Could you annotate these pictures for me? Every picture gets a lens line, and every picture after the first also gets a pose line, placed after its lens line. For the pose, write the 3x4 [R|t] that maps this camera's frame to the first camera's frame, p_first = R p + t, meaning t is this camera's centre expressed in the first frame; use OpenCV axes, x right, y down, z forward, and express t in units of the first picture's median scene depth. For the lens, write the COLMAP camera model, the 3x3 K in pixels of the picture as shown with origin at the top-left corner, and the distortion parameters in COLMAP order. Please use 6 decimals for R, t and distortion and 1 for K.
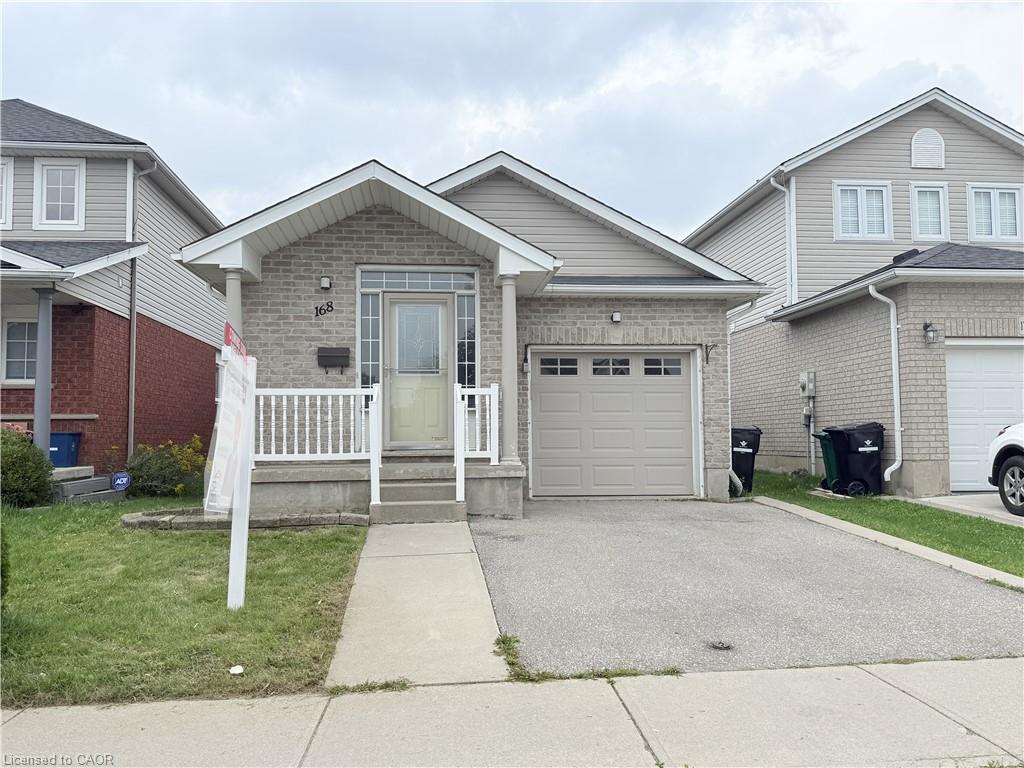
lens RADIAL K [[836.2, 0, 508.9], [0, 836.2, 391.1], [0, 0, 1]] dist [0.081094, -0.108968]
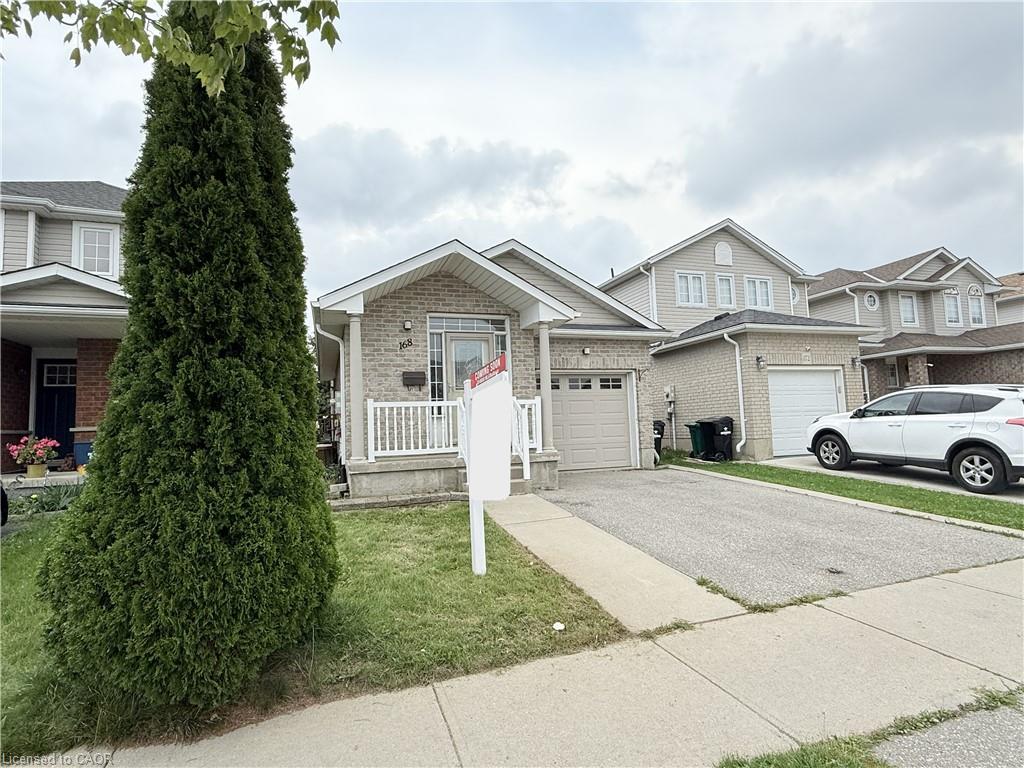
lens RADIAL K [[535.1, 0, 509.4], [0, 535.1, 384.5], [0, 0, 1]] dist [-0.010610, 0.008415]
pose [[0.972319, -0.008542, 0.233501, -0.236392], [0.015041, 0.999547, -0.026069, -0.004909], [-0.233173, 0.028859, 0.972007, 0.094962]]
